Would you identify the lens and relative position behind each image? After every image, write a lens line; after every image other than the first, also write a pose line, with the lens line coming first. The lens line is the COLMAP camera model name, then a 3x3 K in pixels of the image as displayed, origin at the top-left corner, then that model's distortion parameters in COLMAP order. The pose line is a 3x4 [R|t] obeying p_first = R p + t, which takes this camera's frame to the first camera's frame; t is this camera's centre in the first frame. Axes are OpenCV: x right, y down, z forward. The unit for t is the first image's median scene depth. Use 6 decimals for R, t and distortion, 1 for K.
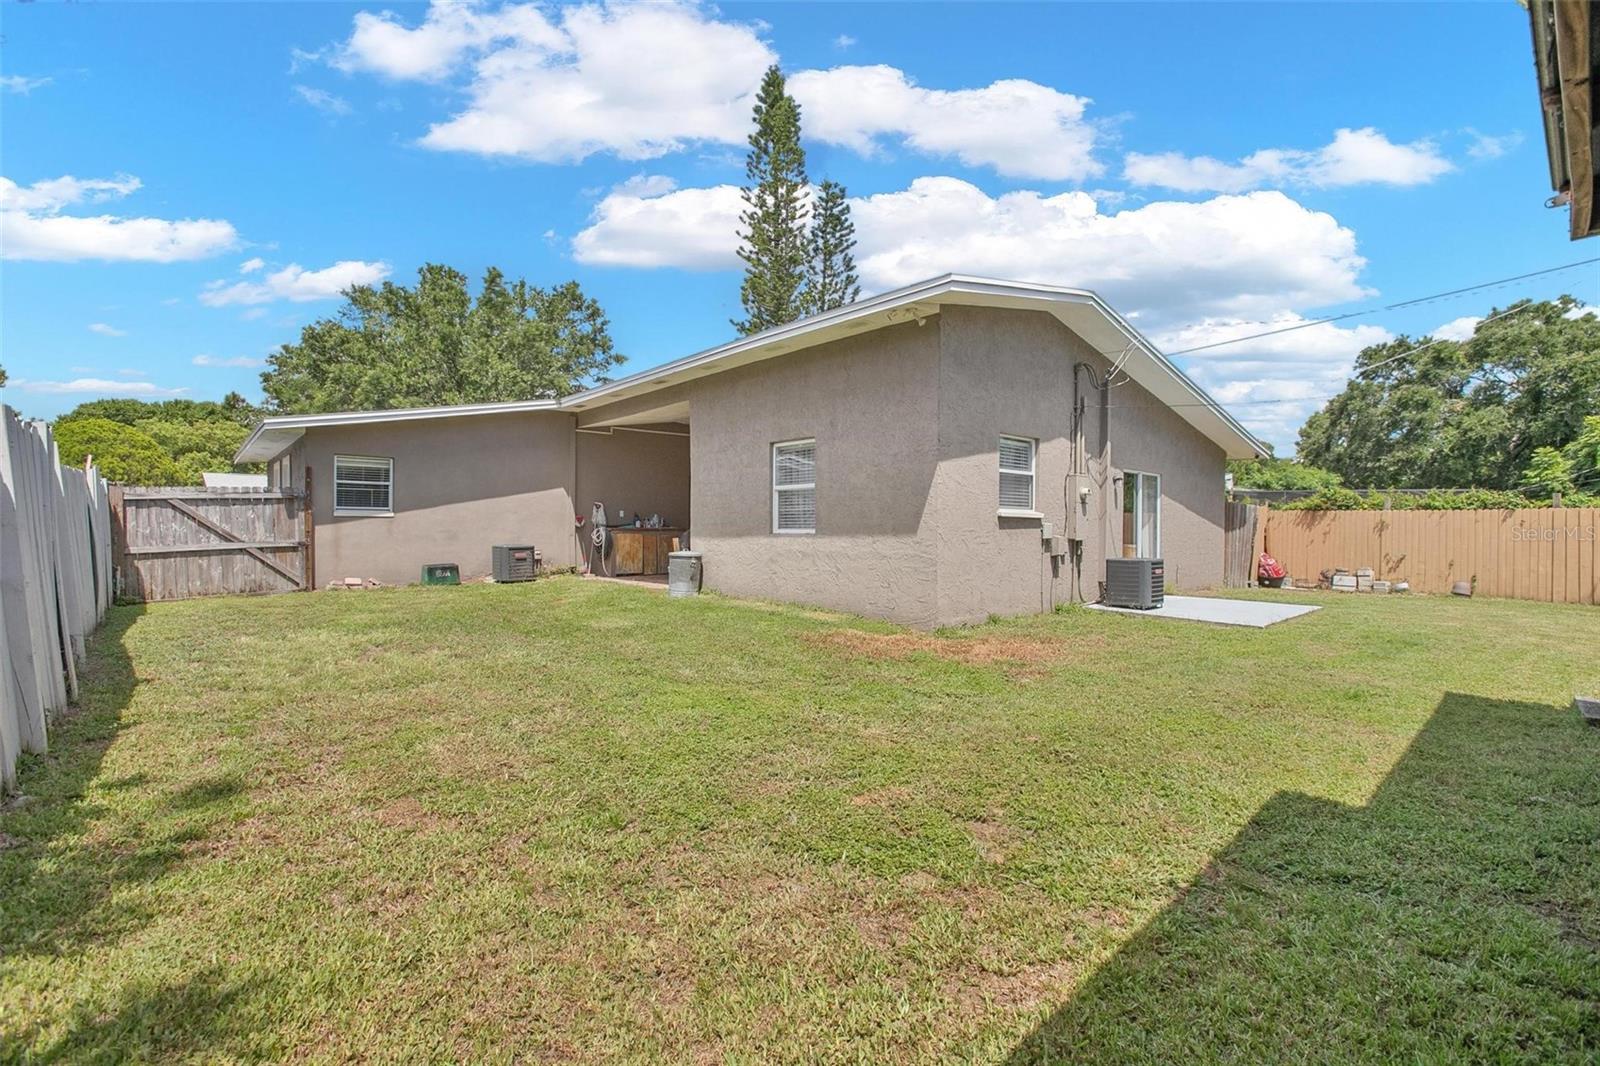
lens RADIAL K [[719.3, 0, 792.1], [0, 719.3, 526.0], [0, 0, 1]] dist [-0.046505, 0.000945]
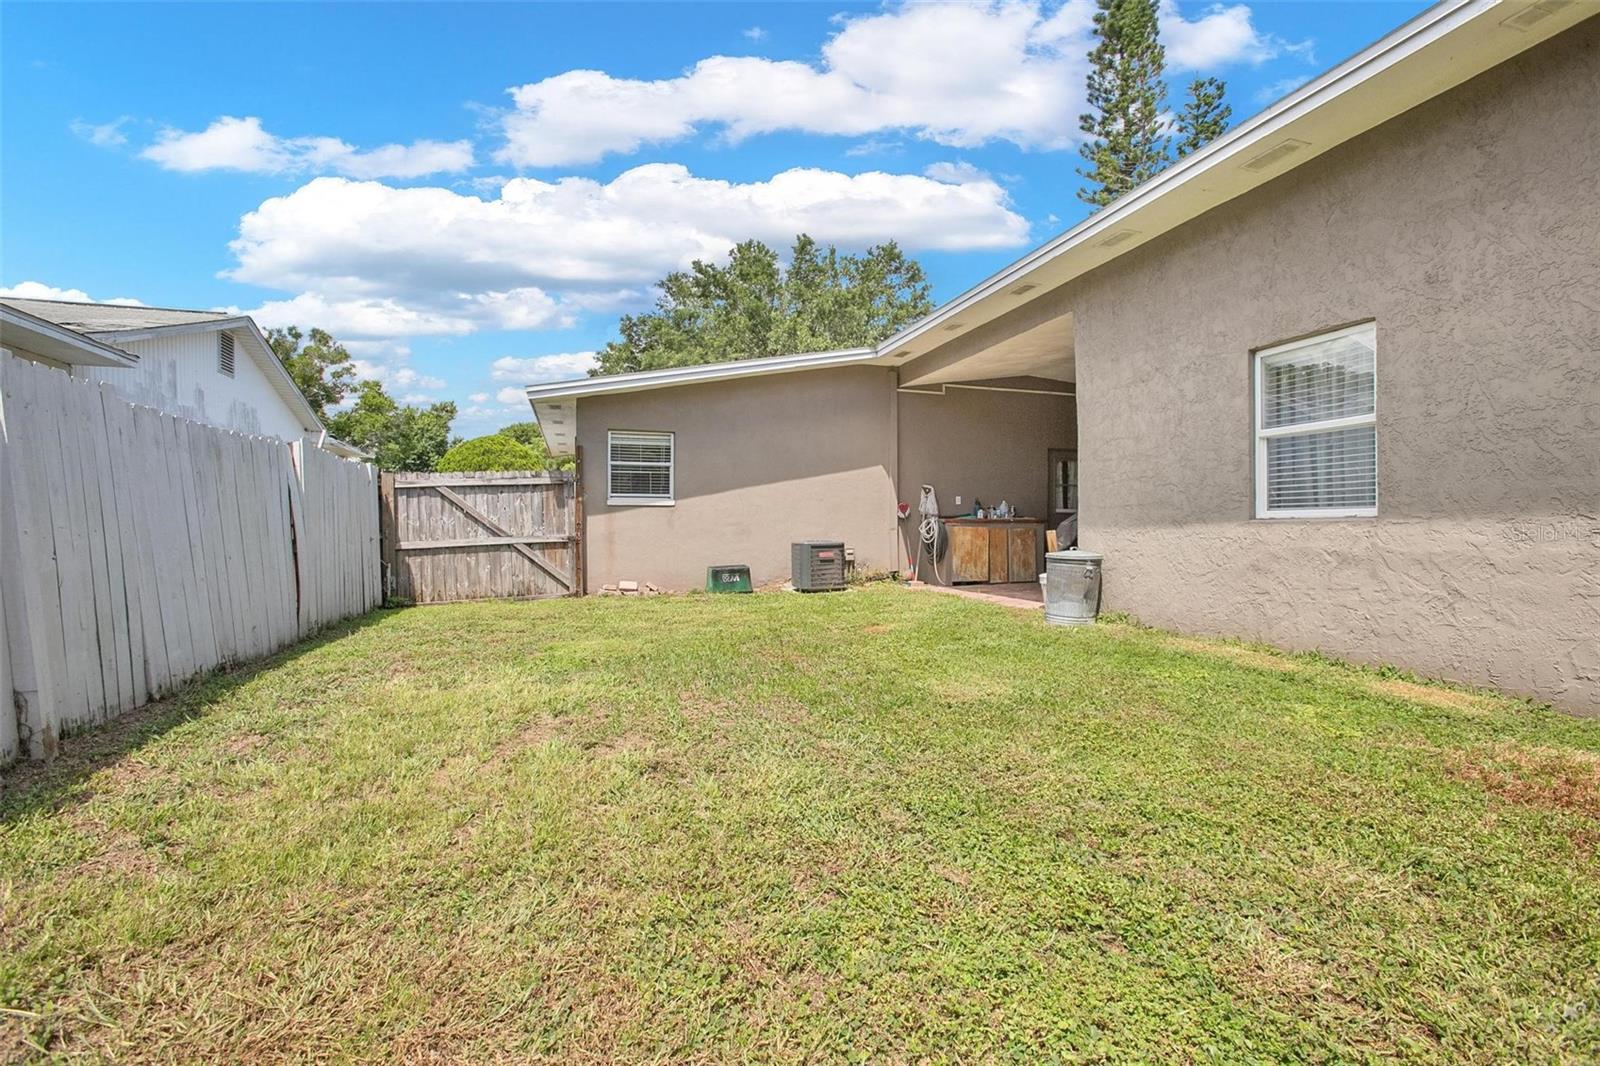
lens RADIAL K [[719.3, 0, 792.1], [0, 719.3, 526.0], [0, 0, 1]] dist [-0.046505, 0.000945]
pose [[0.906494, -0.006331, -0.422172, -0.106999], [0.006197, 0.999979, -0.001689, 0.013042], [0.422174, -0.001085, 0.906514, 0.340278]]
